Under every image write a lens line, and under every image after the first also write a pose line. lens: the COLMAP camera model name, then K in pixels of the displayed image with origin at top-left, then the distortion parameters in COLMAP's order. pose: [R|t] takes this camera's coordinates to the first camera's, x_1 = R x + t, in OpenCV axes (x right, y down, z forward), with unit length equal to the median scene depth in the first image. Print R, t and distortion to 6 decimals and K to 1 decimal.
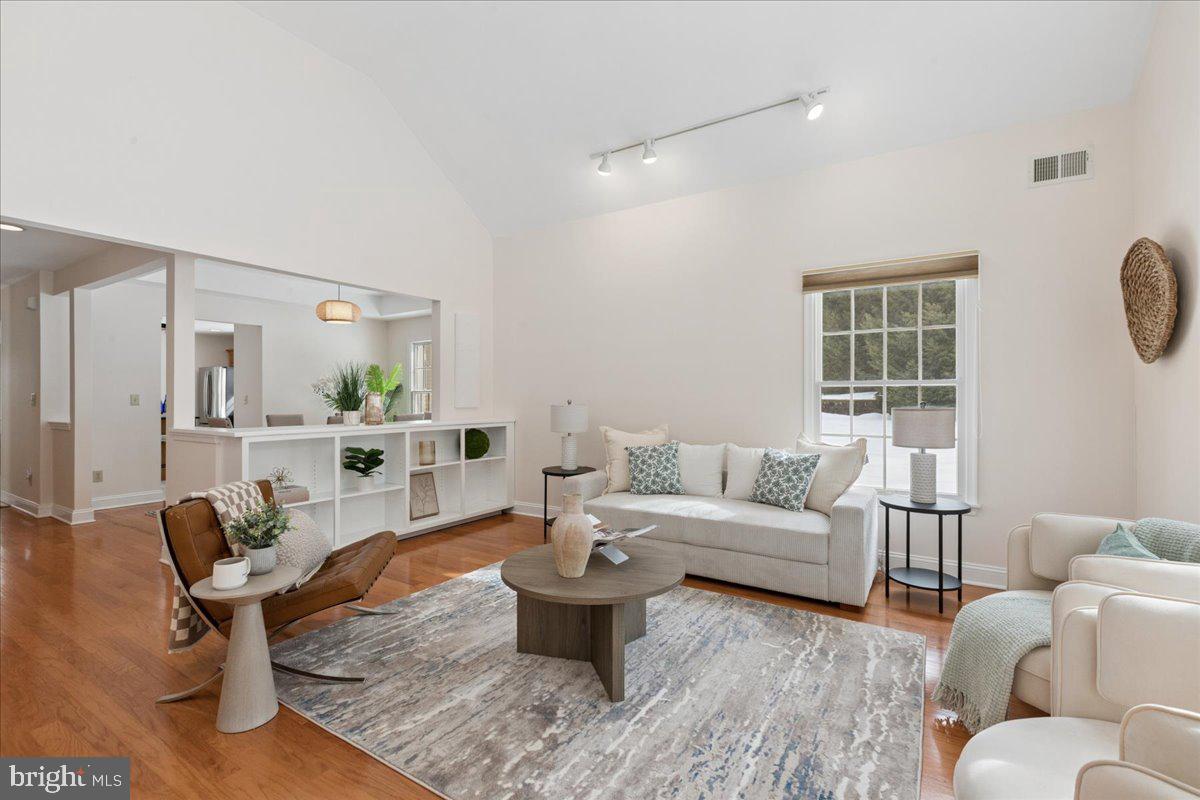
lens RADIAL K [[530.1, 0, 605.7], [0, 530.1, 400.0], [0, 0, 1]] dist [0.005077, -0.000776]
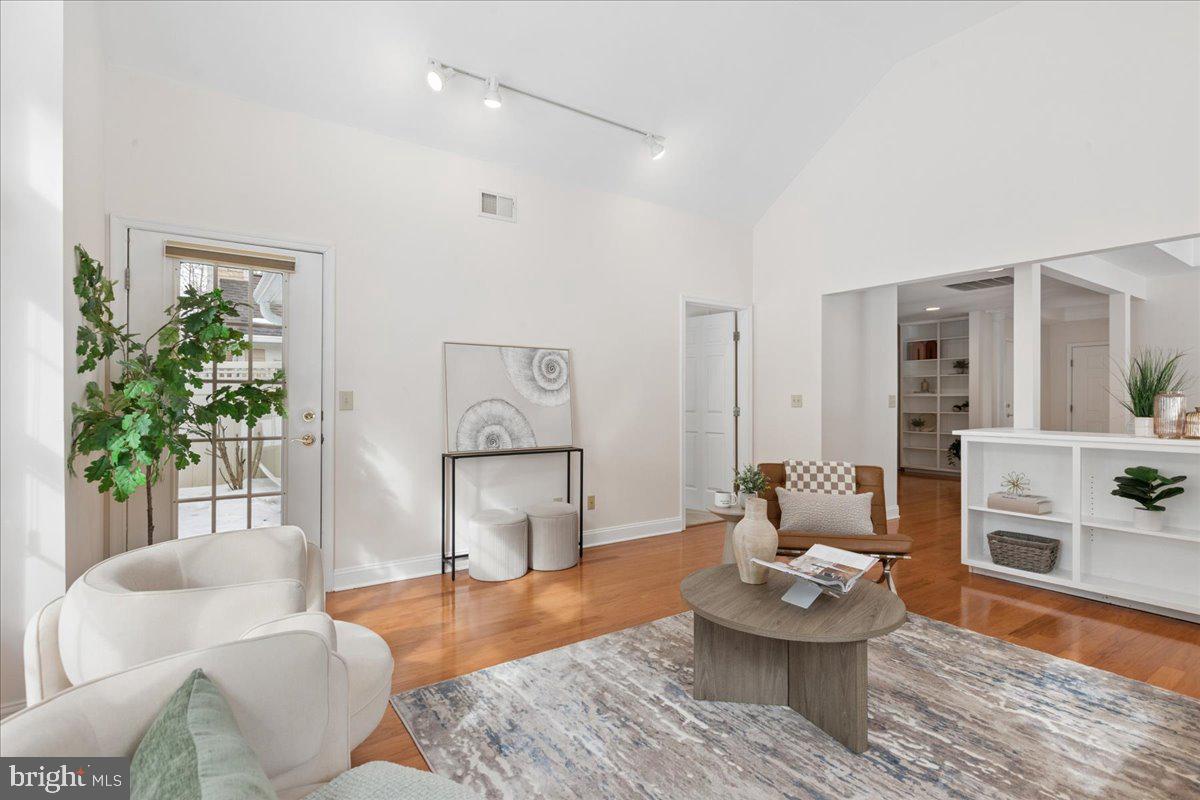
lens RADIAL K [[593.7, 0, 592.9], [0, 593.7, 400.7], [0, 0, 1]] dist [-0.006968, -0.000653]
pose [[-0.399913, 0.004307, -0.916543, 0.738010], [-0.010183, 0.999906, 0.009142, -0.001623], [0.916497, 0.012989, -0.399832, 0.826823]]
